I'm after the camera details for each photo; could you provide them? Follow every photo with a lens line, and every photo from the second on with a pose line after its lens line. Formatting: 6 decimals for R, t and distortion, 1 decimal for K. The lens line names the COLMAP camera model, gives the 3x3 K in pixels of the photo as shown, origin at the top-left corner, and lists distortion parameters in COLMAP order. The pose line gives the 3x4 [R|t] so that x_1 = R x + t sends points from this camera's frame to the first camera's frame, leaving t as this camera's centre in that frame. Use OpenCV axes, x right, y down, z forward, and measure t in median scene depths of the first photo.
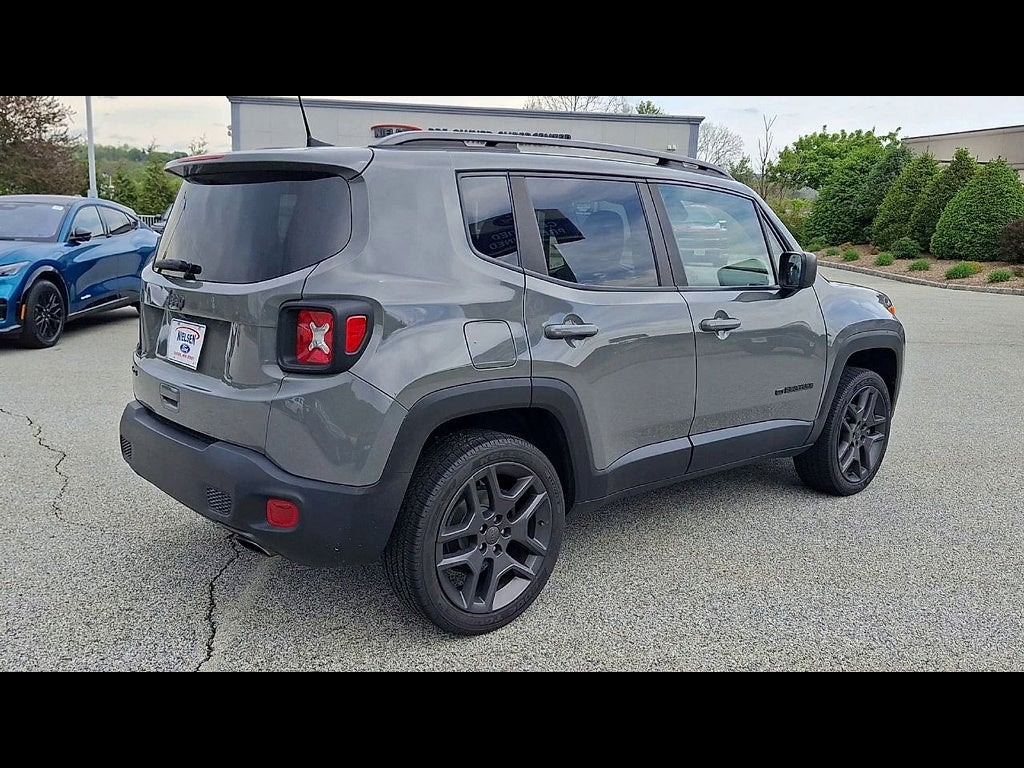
lens RADIAL K [[911.0, 0, 507.0], [0, 911.0, 386.3], [0, 0, 1]] dist [0.031450, -0.099751]
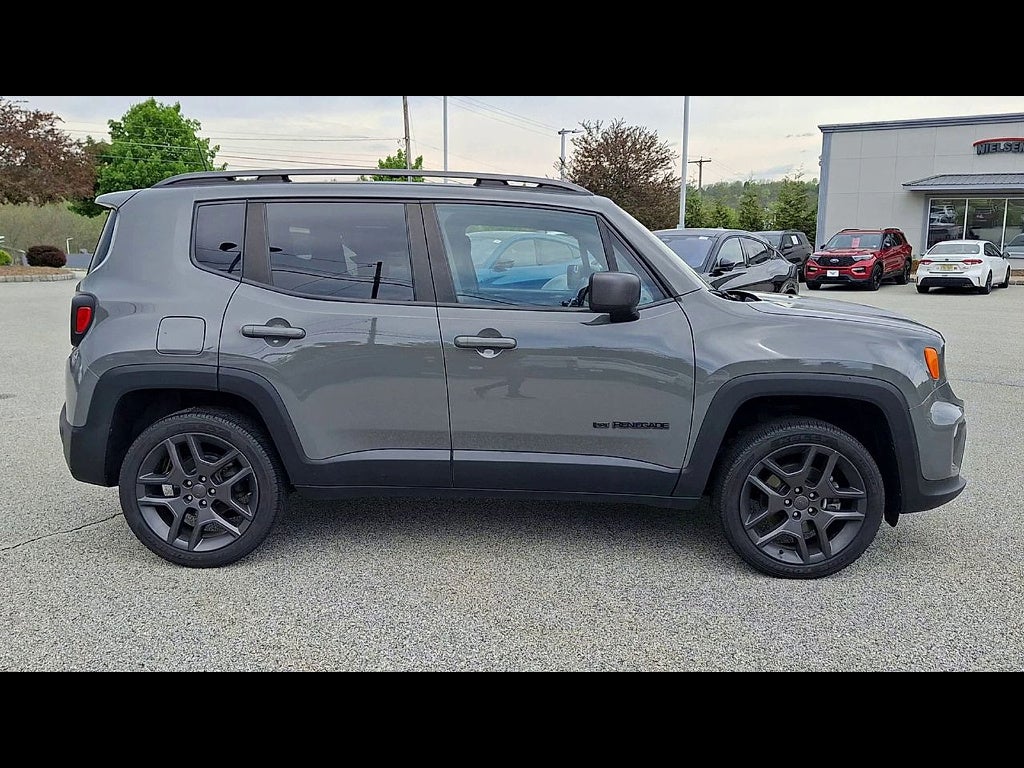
lens RADIAL K [[911.0, 0, 507.9], [0, 911.0, 391.1], [0, 0, 1]] dist [0.031450, -0.099751]
pose [[0.709821, 0.091373, -0.698431, 0.894585], [-0.112014, 0.993575, 0.016145, -0.031524], [0.695419, 0.066775, 0.715495, 0.308069]]
